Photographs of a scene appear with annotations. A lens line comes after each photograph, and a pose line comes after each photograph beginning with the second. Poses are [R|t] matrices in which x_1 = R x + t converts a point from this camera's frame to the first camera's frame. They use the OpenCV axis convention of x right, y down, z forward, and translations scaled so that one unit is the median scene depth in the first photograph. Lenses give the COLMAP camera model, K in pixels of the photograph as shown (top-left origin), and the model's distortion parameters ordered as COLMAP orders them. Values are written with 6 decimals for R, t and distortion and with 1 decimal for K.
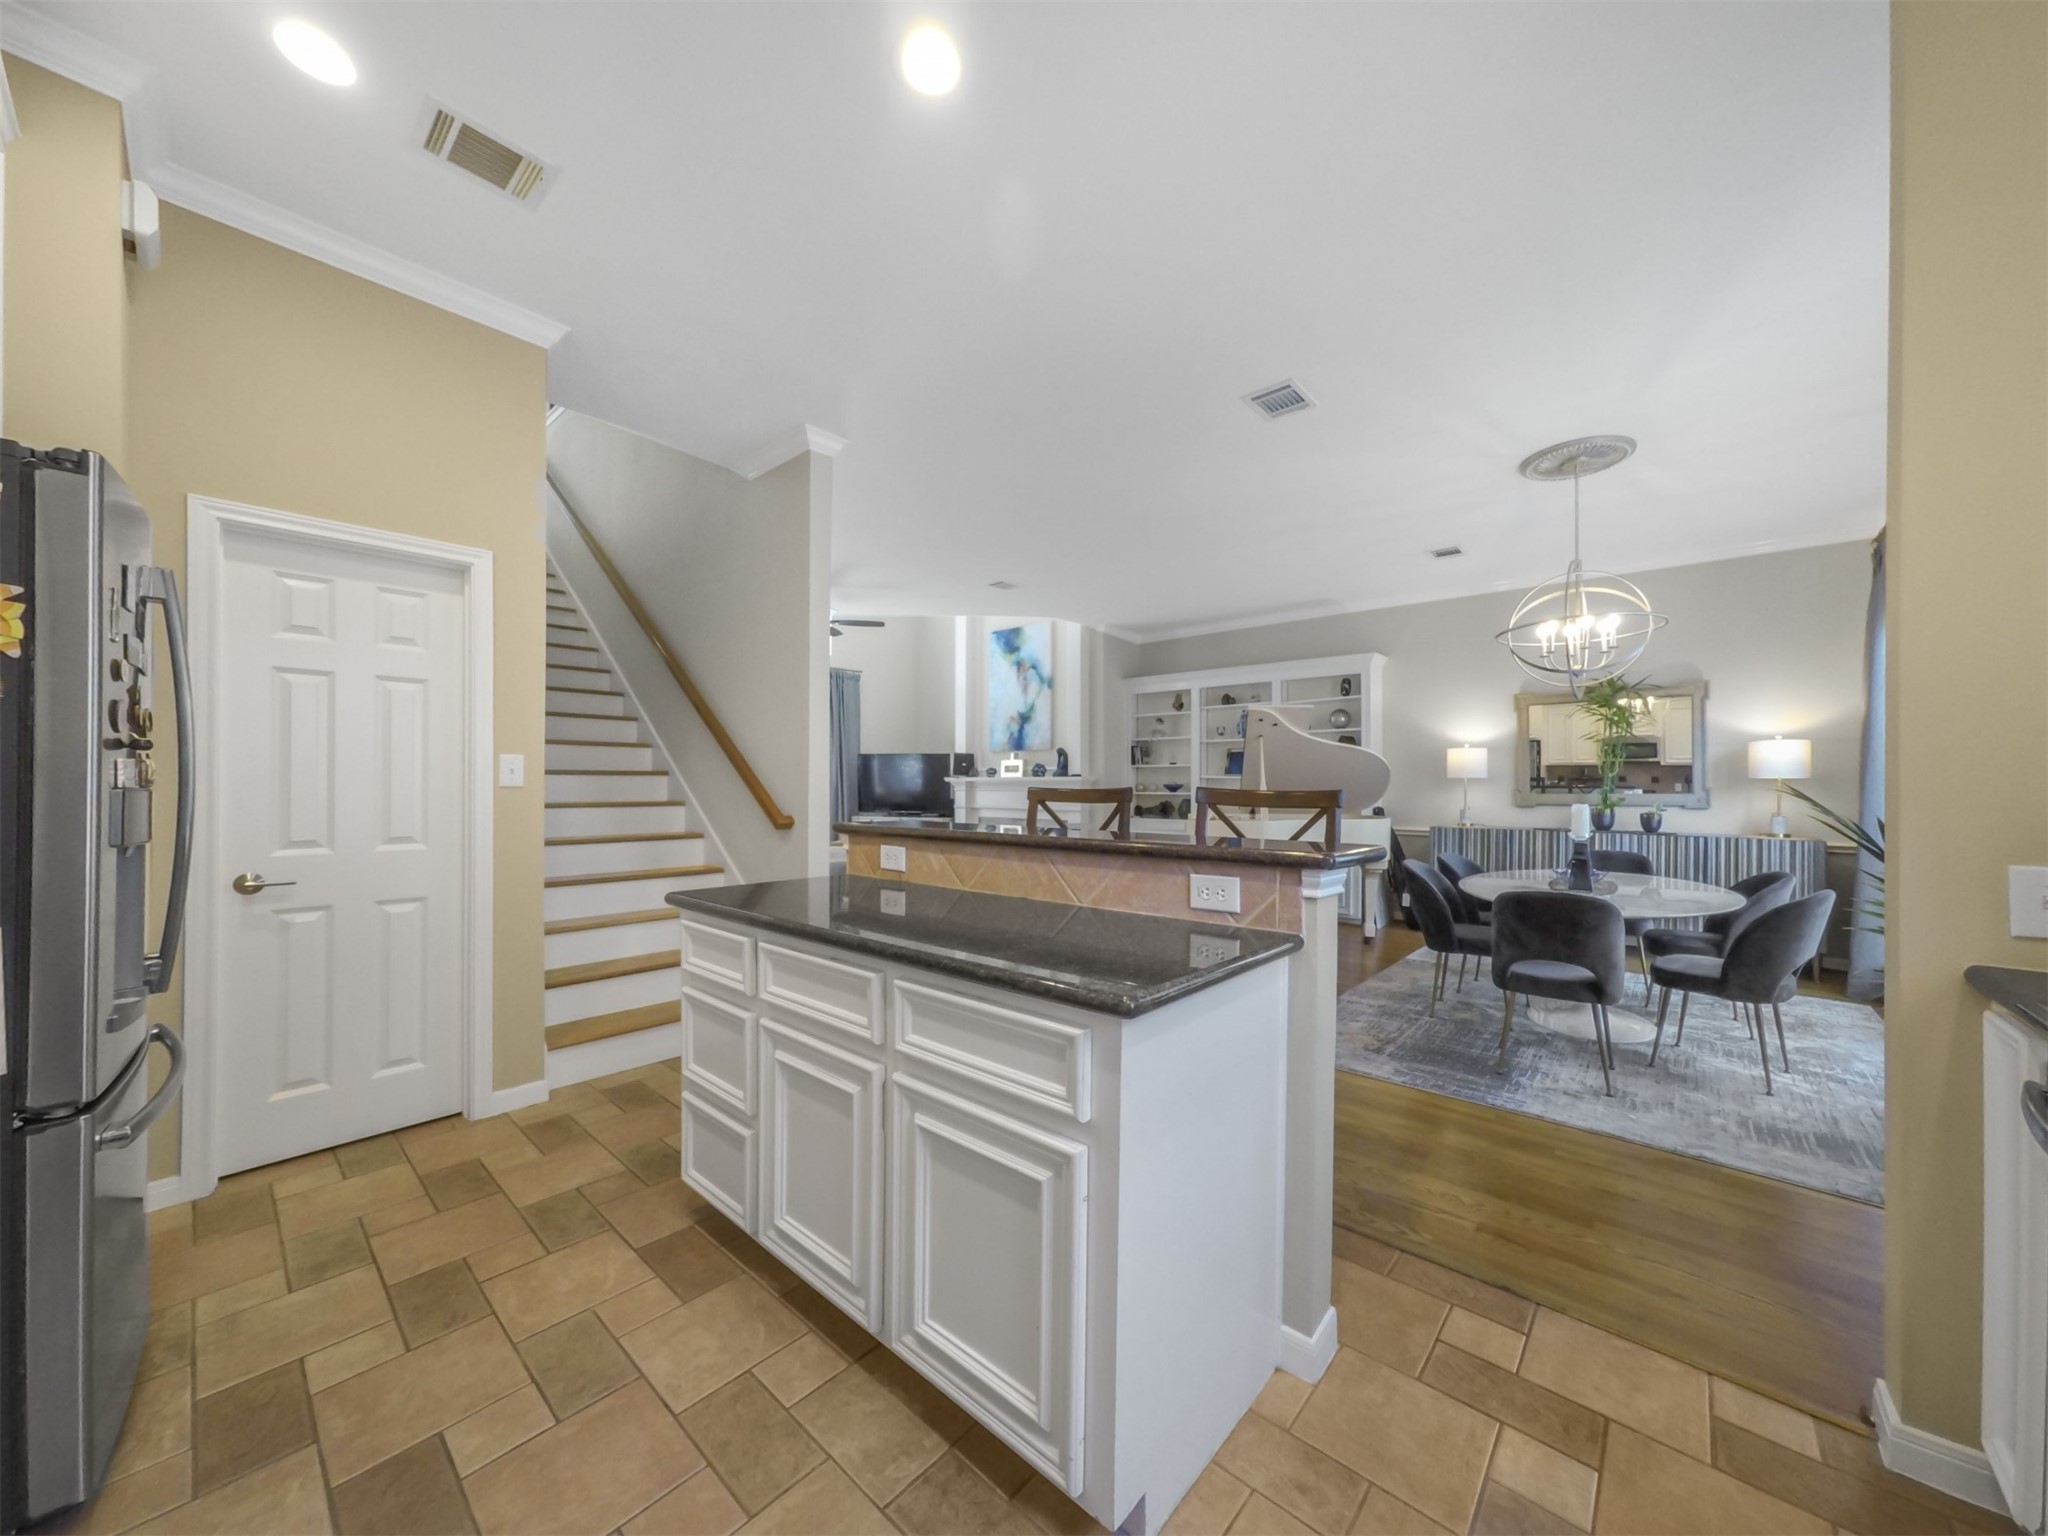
lens RADIAL K [[744.7, 0, 1019.2], [0, 744.7, 783.3], [0, 0, 1]] dist [-0.000162, -0.000036]
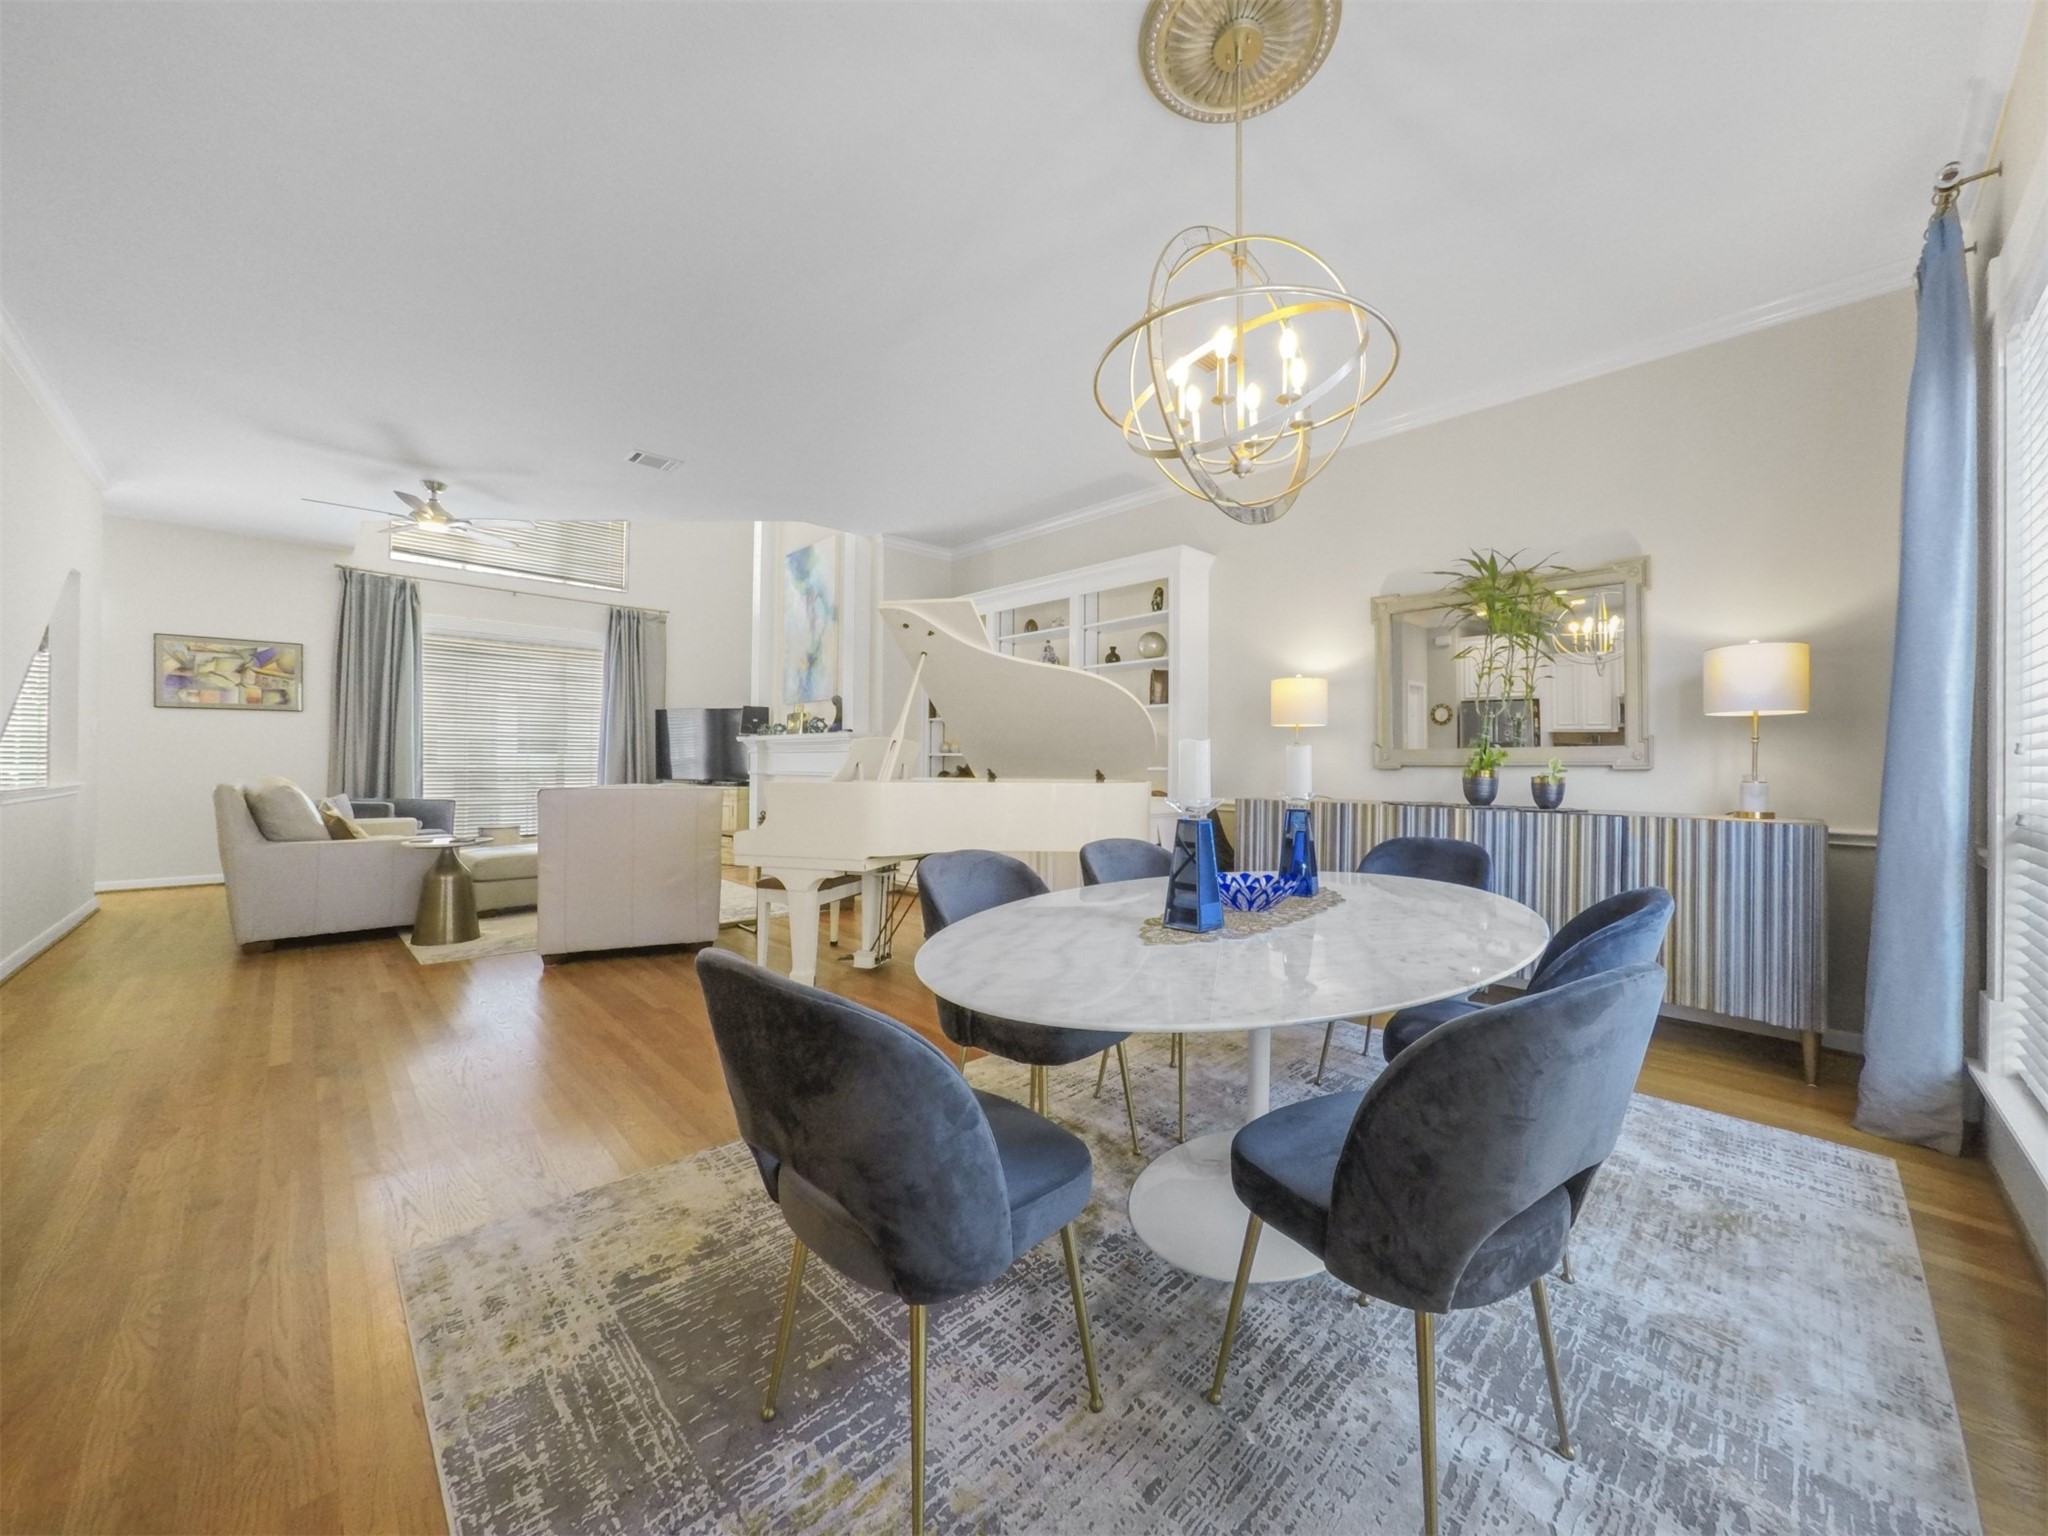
lens RADIAL K [[750.1, 0, 1020.3], [0, 750.1, 759.5], [0, 0, 1]] dist [-0.012553, 0.000142]
pose [[0.997290, 0.006174, -0.073315, 0.451522], [-0.006454, 0.999973, -0.003580, 0.030034], [0.073291, 0.004044, 0.997302, 0.354095]]
